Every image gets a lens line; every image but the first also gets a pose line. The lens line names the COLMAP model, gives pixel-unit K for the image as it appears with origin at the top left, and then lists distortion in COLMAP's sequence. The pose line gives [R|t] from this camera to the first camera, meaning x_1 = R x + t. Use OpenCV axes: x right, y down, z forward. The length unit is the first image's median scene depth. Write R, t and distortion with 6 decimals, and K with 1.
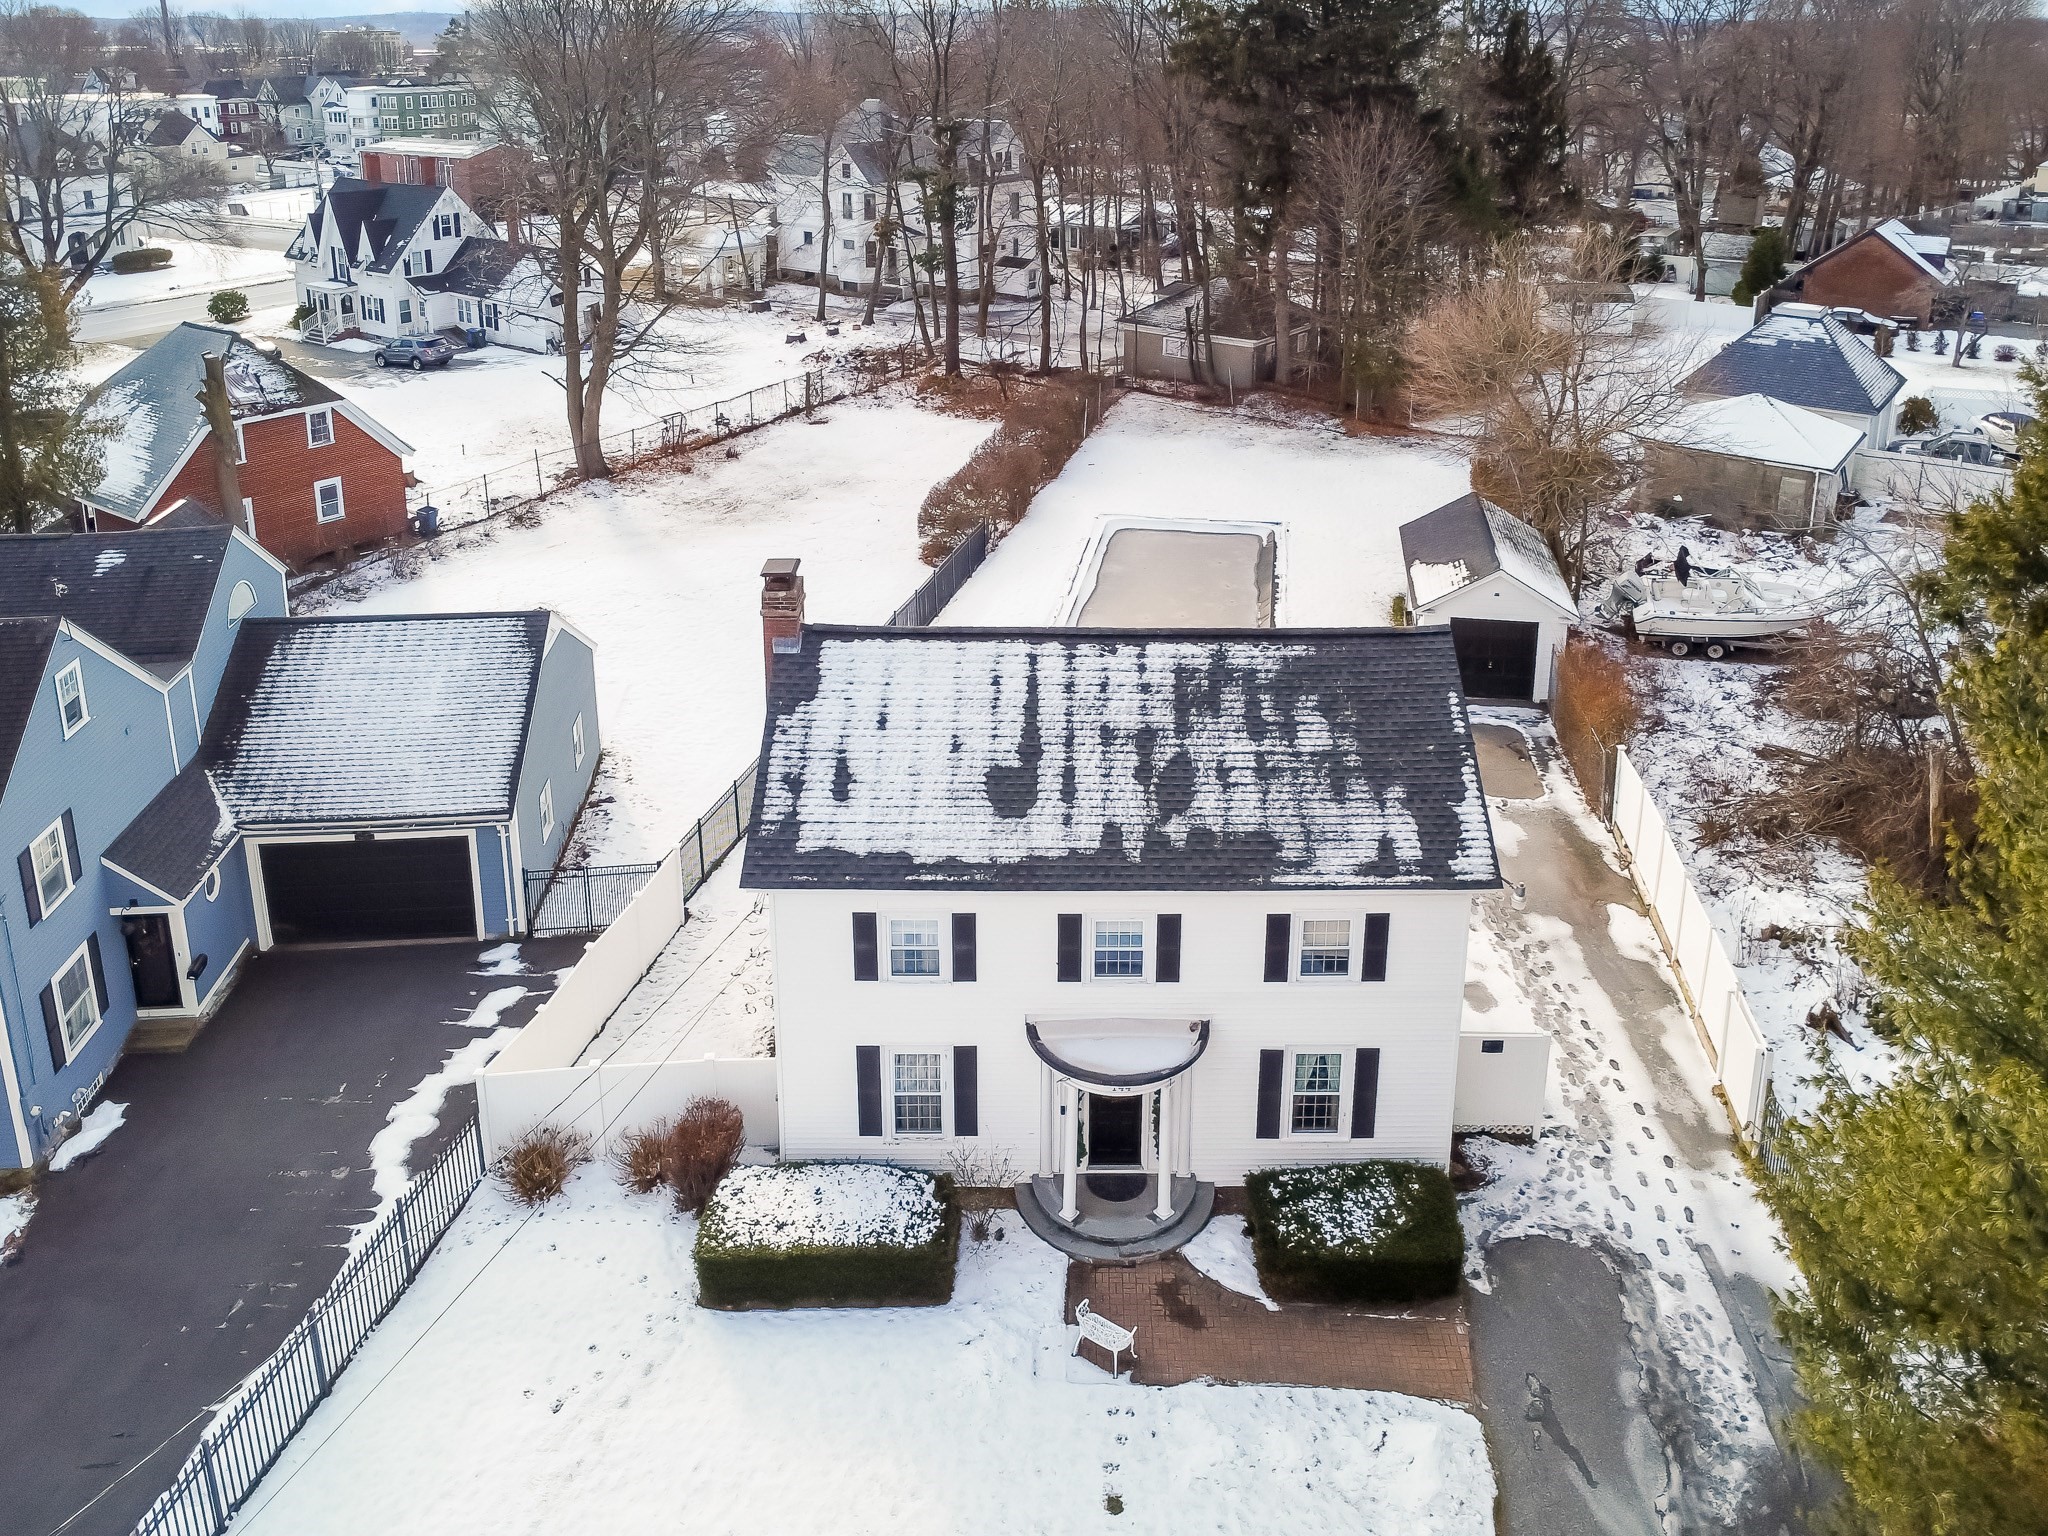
lens RADIAL K [[1554.3, 0, 1147.8], [0, 1554.3, 382.4], [0, 0, 1]] dist [-0.019615, -0.003102]
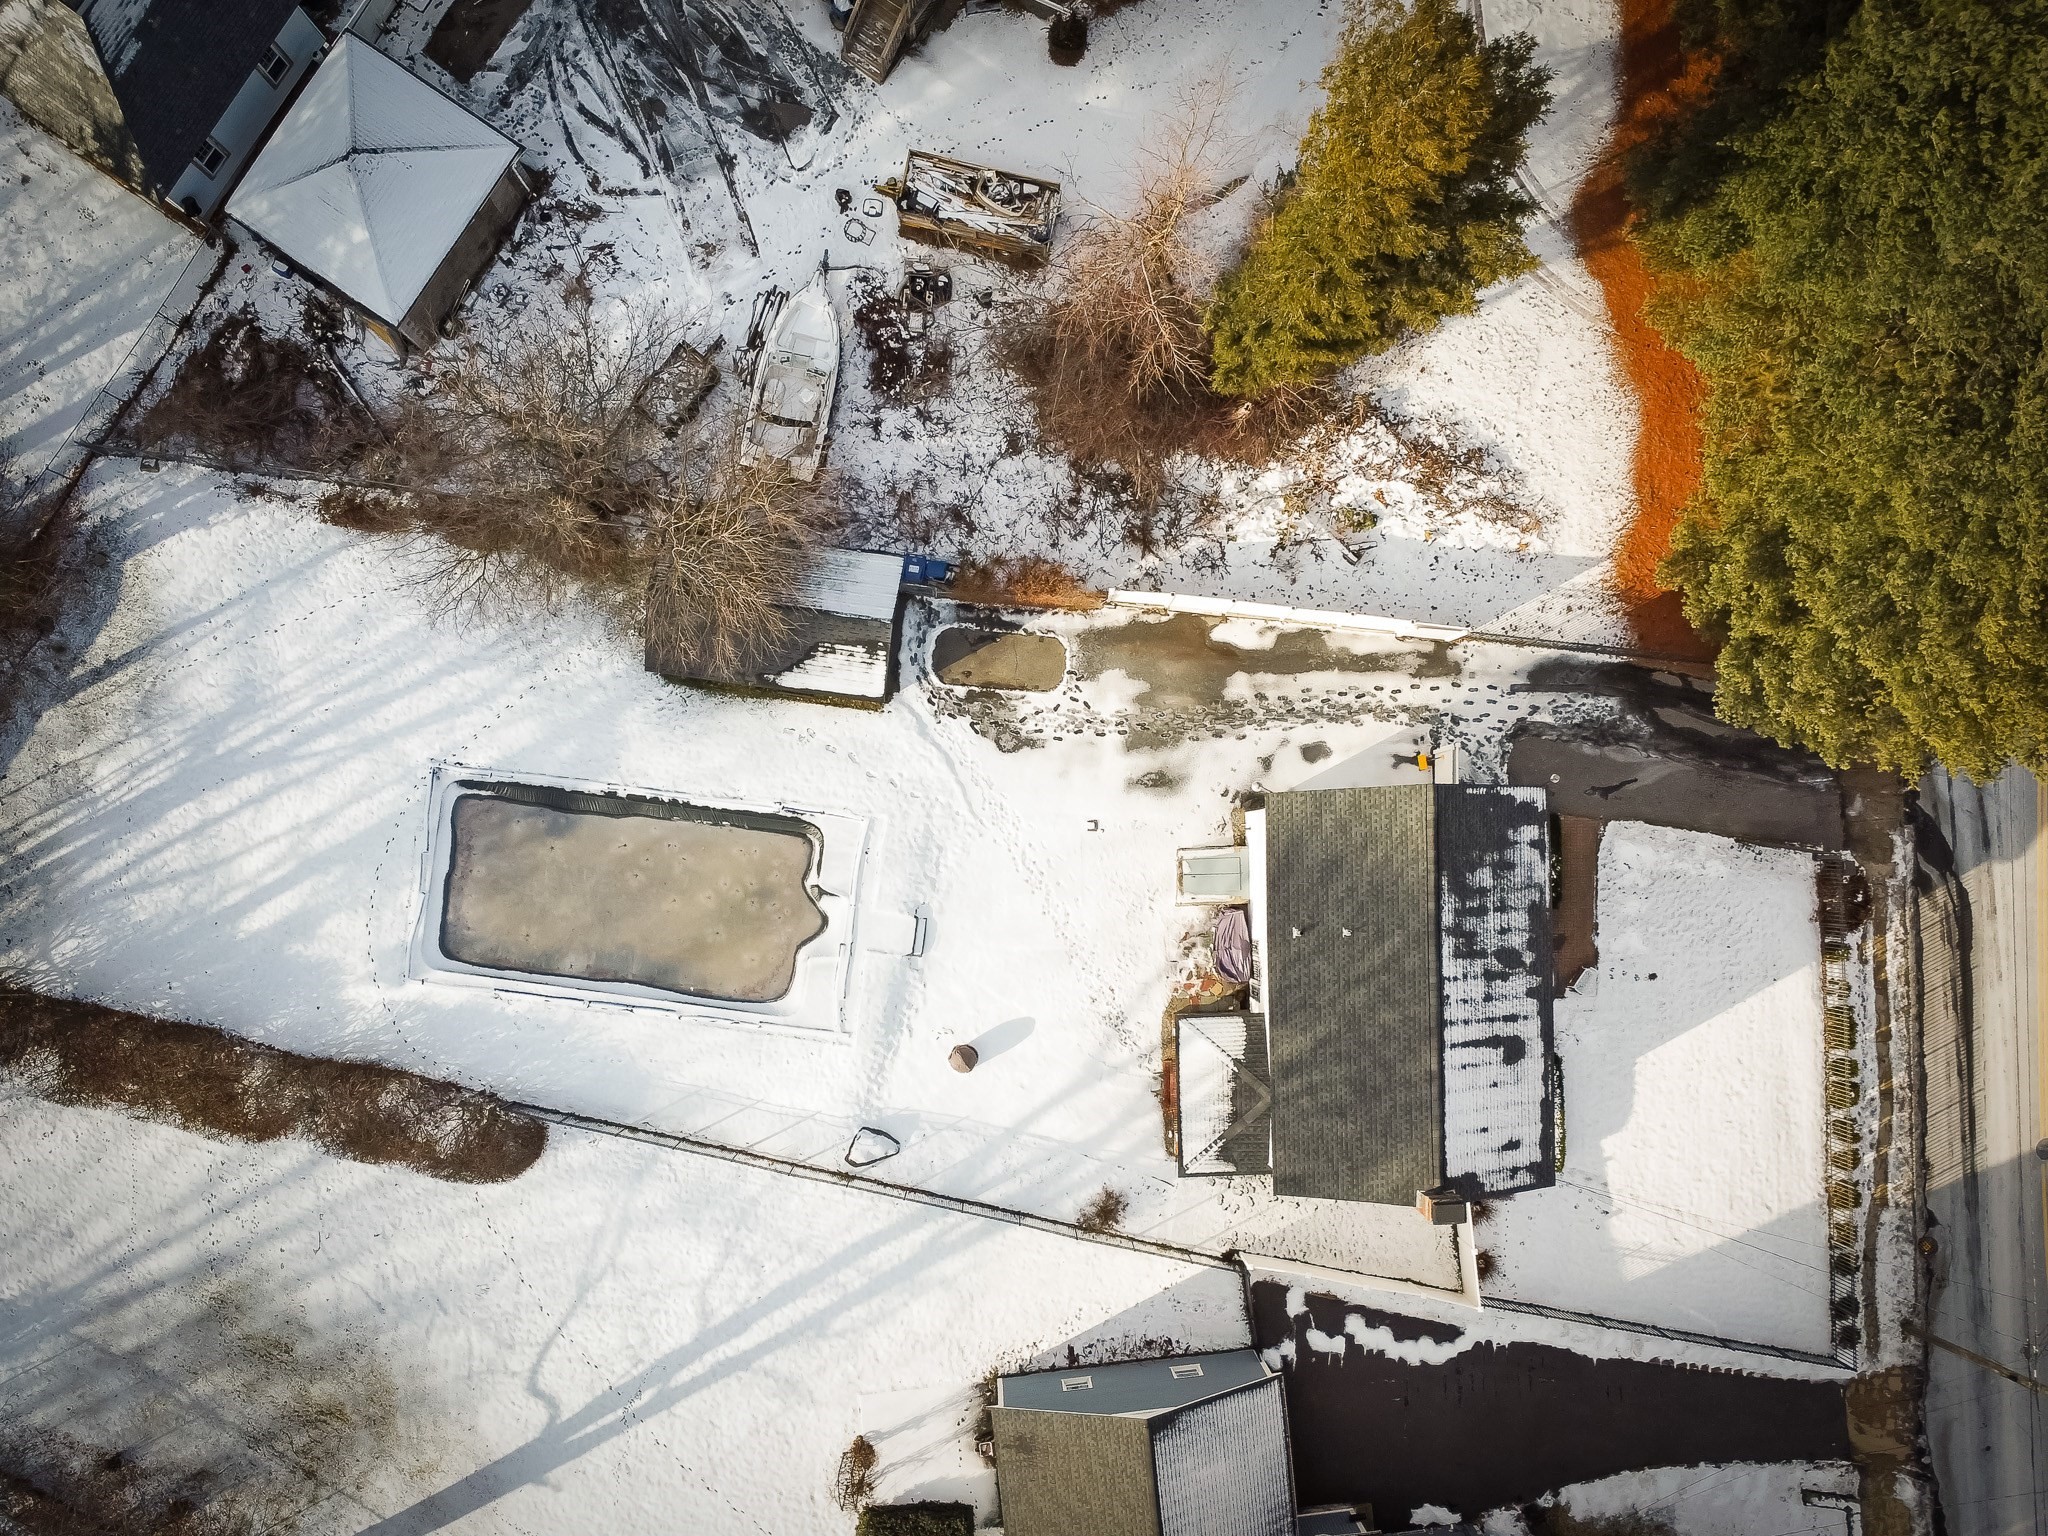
lens RADIAL K [[1623.3, 0, 1023.1], [0, 1623.3, 824.0], [0, 0, 1]] dist [-0.013024, -0.004762]
pose [[0.031929, -0.999439, 0.010080, 0.135962], [0.243217, 0.017551, 0.969813, -1.692001], [-0.969446, -0.028514, 0.243641, 1.098283]]
